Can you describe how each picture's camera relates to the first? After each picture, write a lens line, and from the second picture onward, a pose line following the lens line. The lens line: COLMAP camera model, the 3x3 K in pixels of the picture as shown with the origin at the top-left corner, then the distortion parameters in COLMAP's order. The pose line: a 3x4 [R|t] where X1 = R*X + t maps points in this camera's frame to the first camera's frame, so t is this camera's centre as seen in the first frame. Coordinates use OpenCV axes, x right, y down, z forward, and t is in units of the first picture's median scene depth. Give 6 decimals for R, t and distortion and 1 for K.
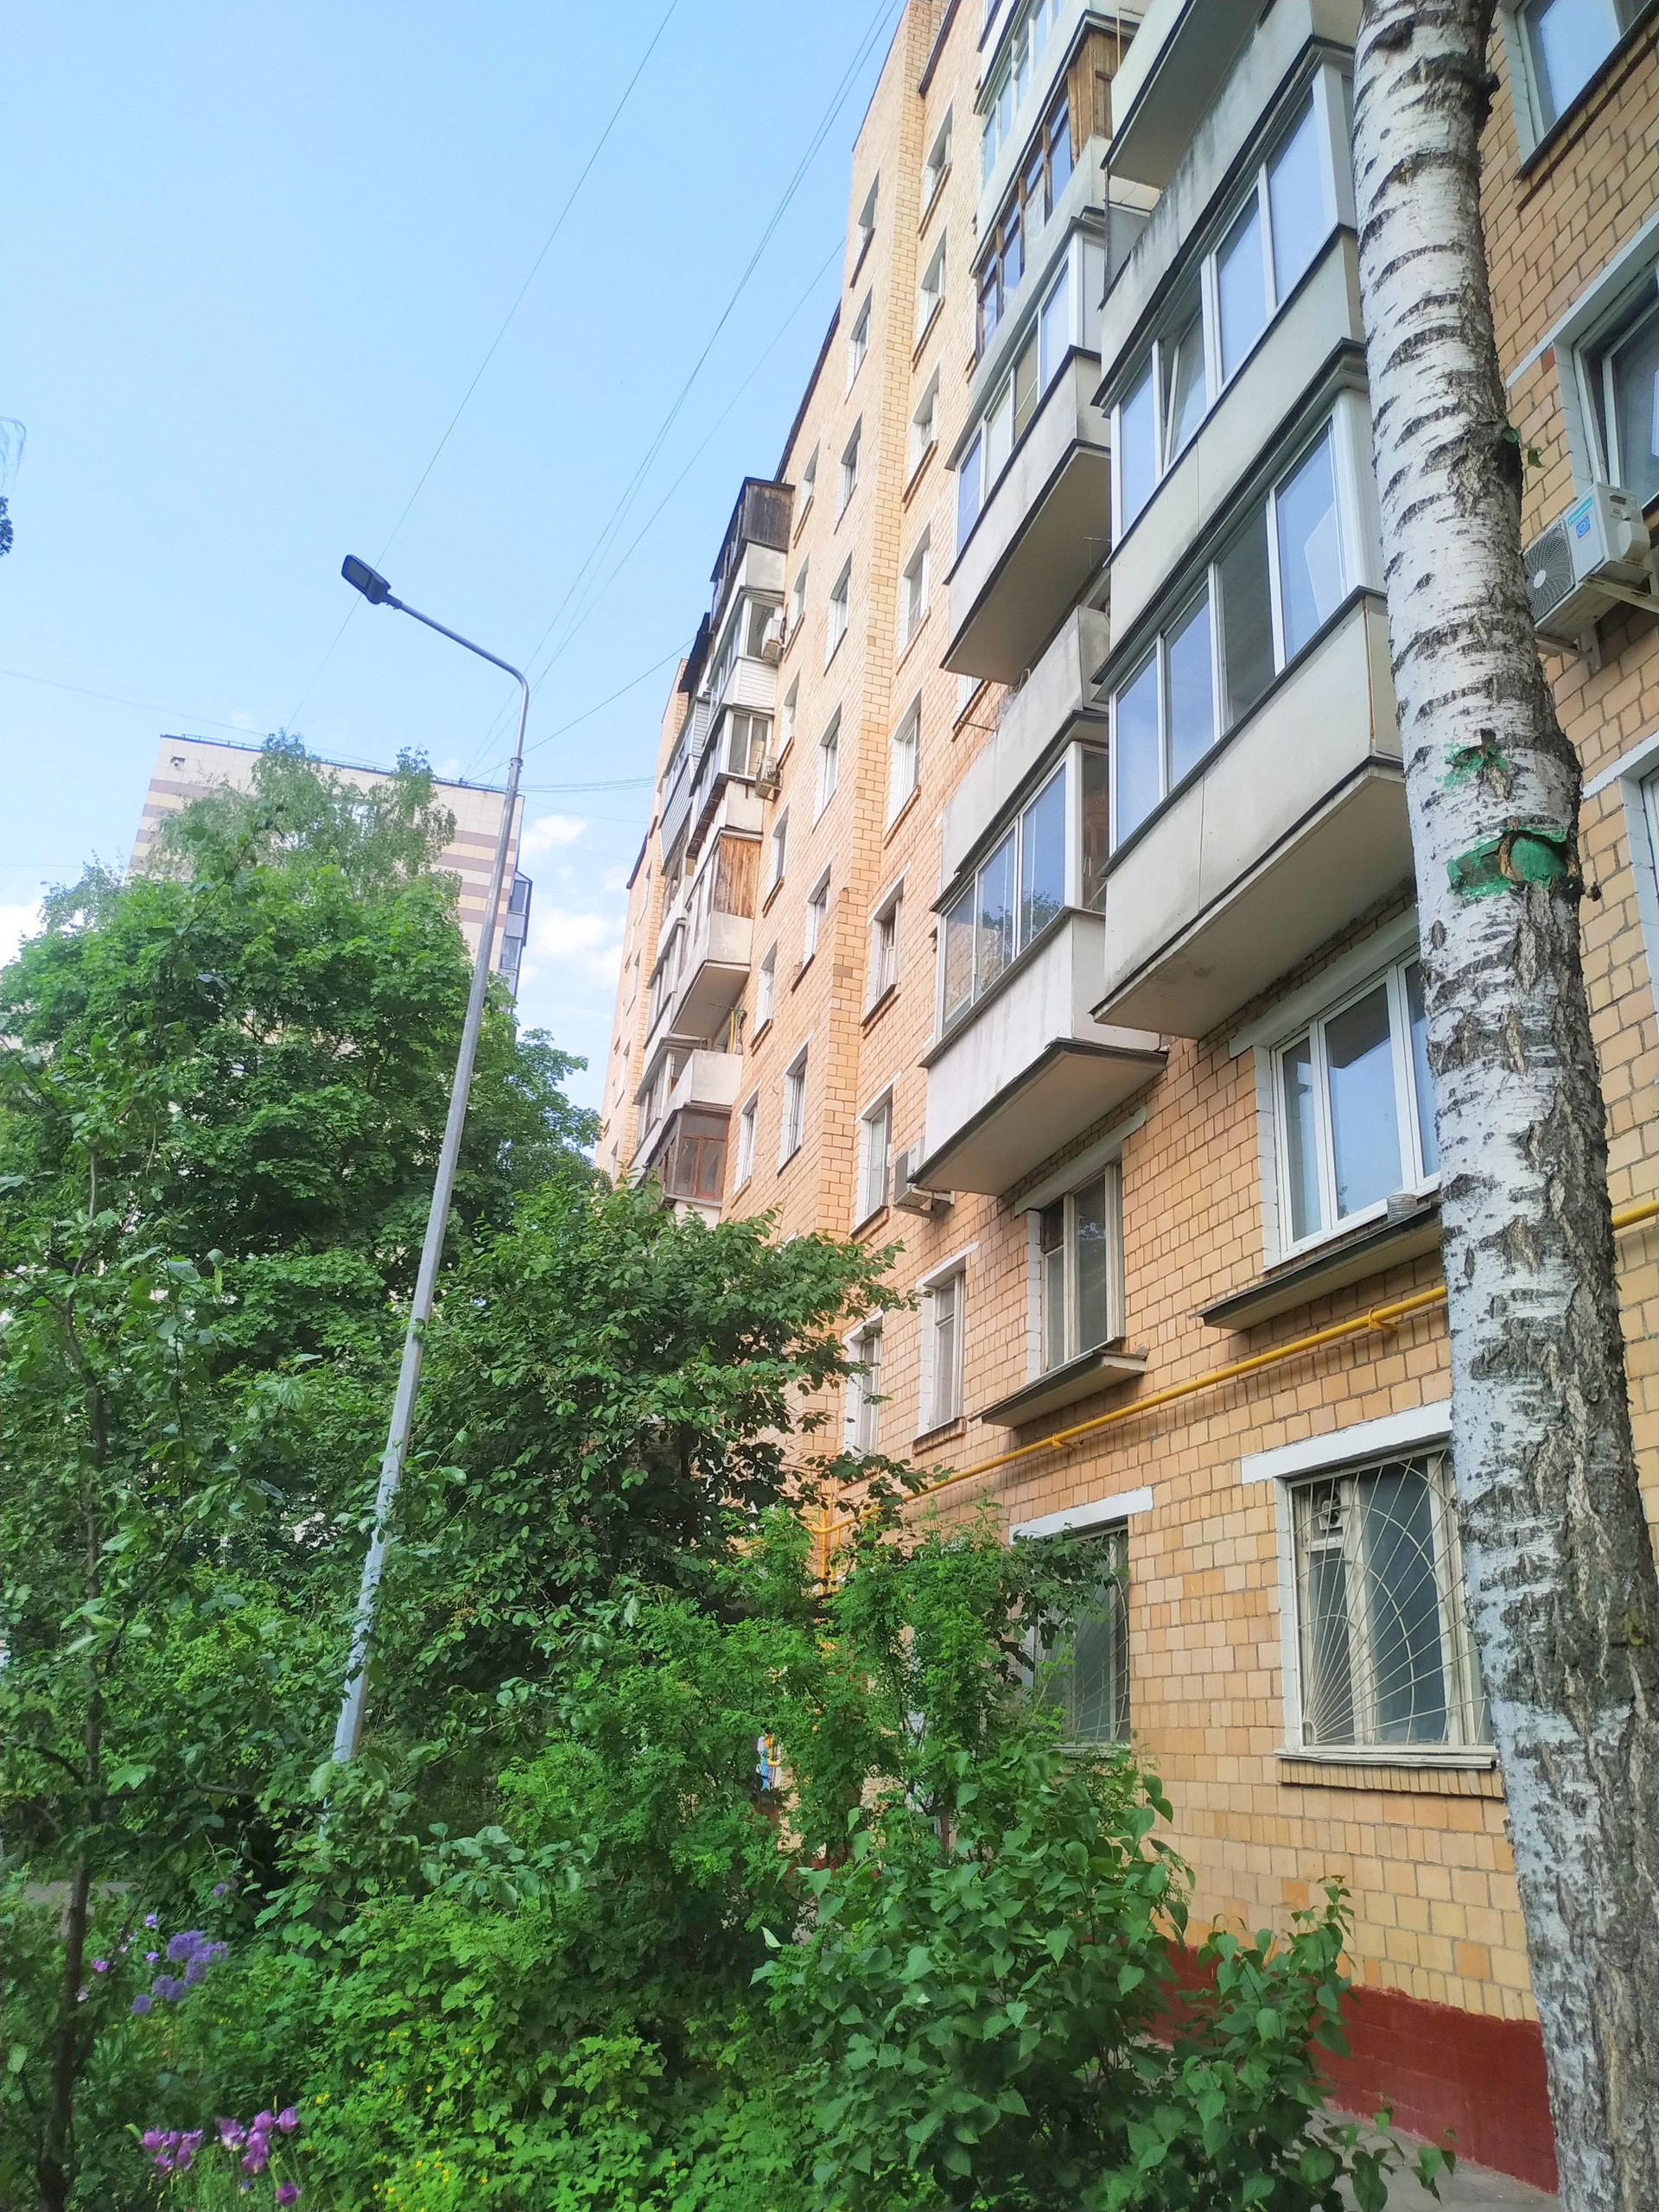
lens RADIAL K [[1593.1, 0, 829.5], [0, 1593.1, 1106.0], [0, 0, 1]] dist [-0.005786, -0.001179]
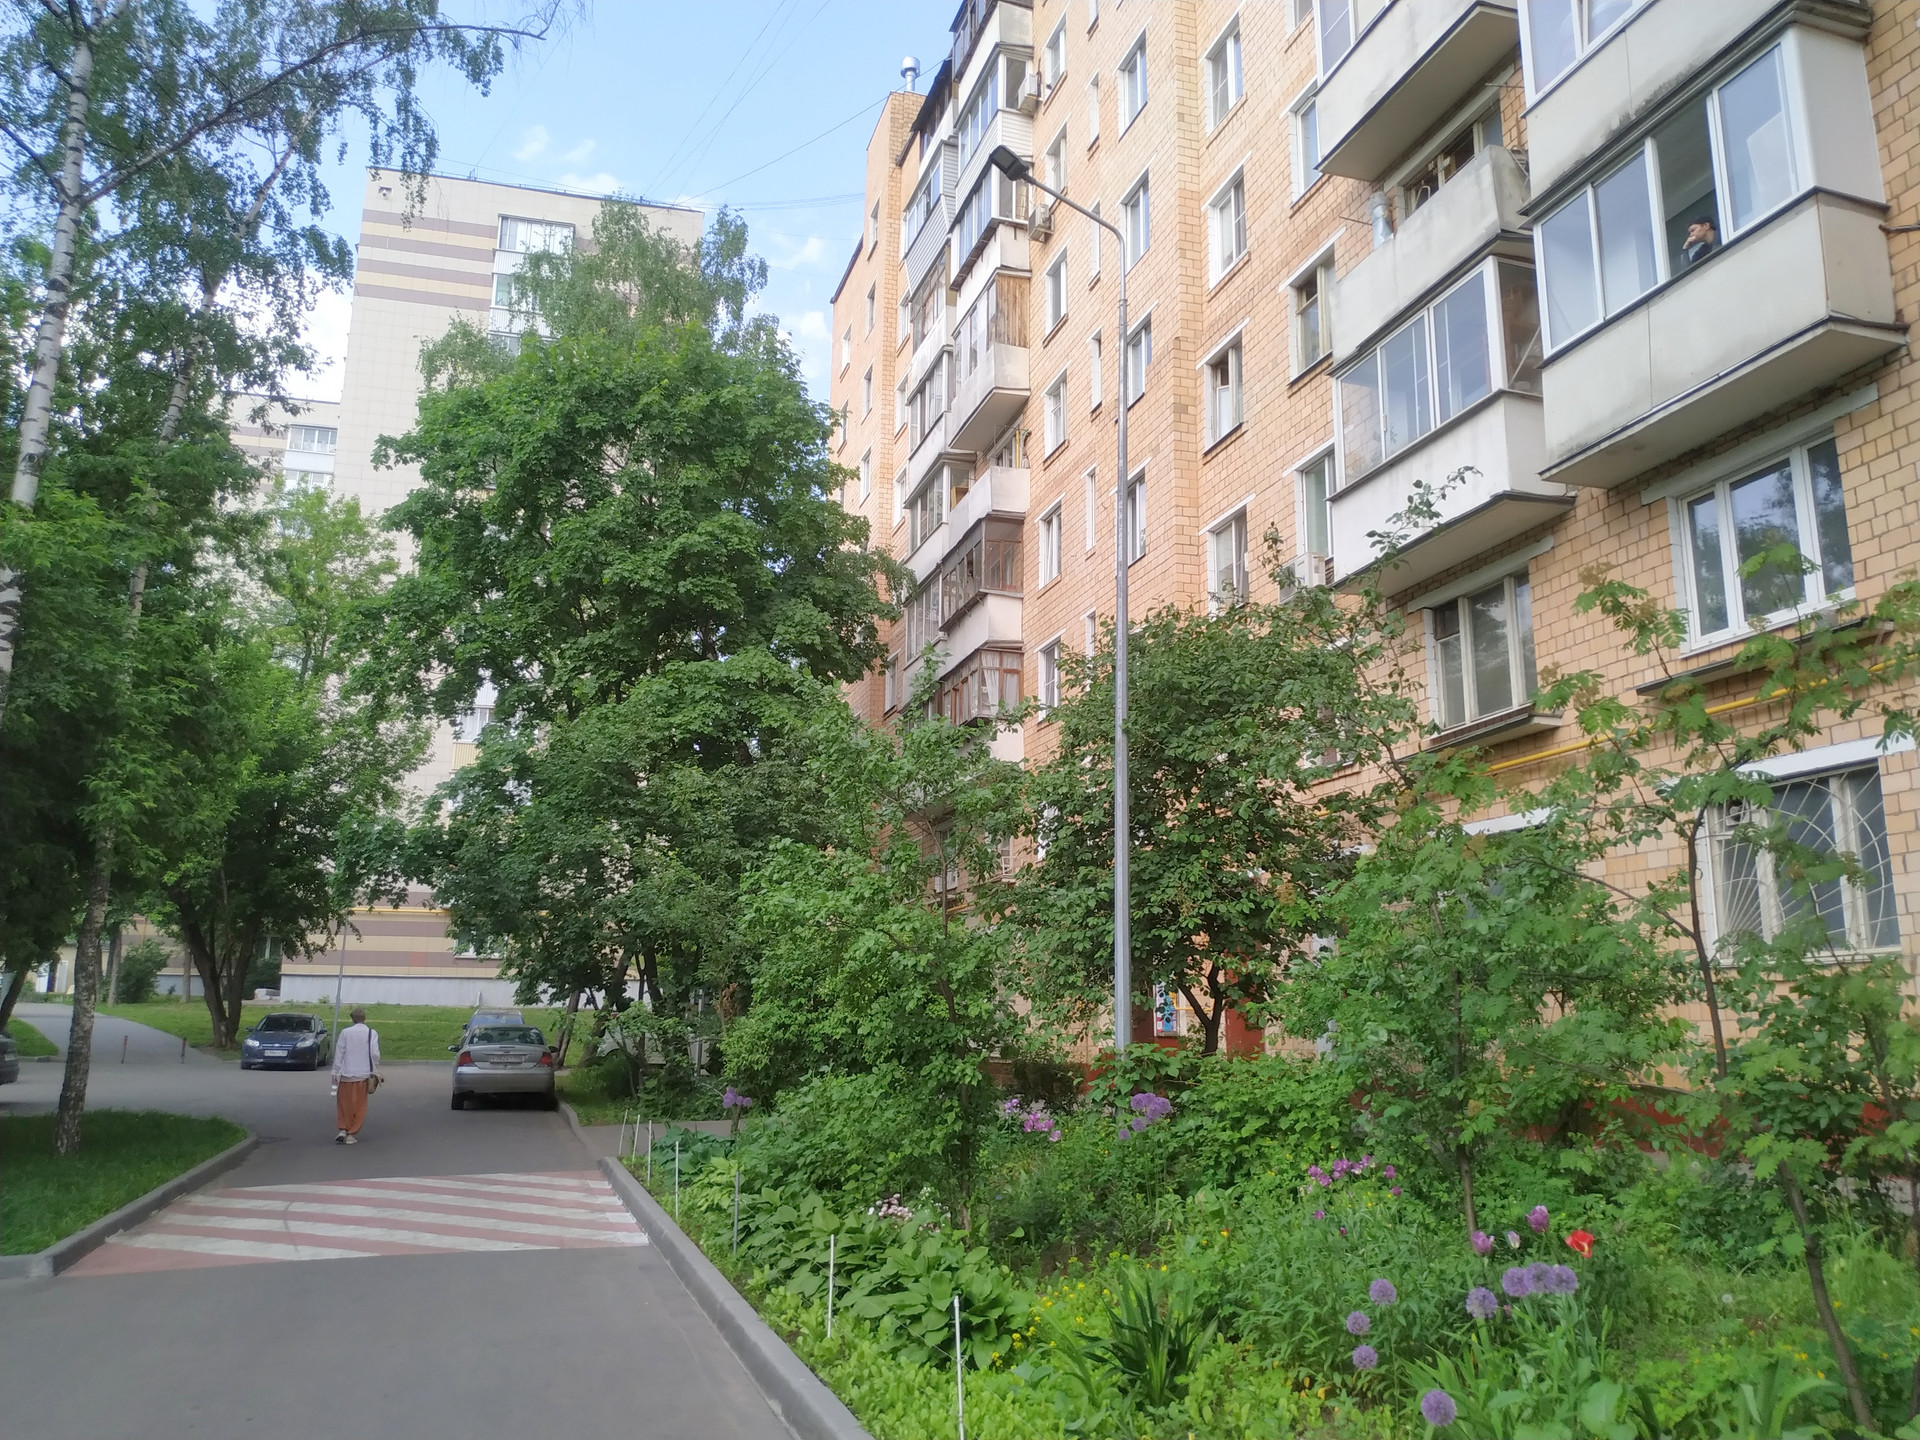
lens RADIAL K [[1460.3, 0, 960.0], [0, 1460.3, 720.0], [0, 0, 1]] dist [0.085853, -0.130474]
pose [[0.998352, -0.045179, 0.035376, -0.185107], [0.038667, 0.985202, 0.166979, -0.038376], [-0.042397, -0.165336, 0.985326, -0.133685]]
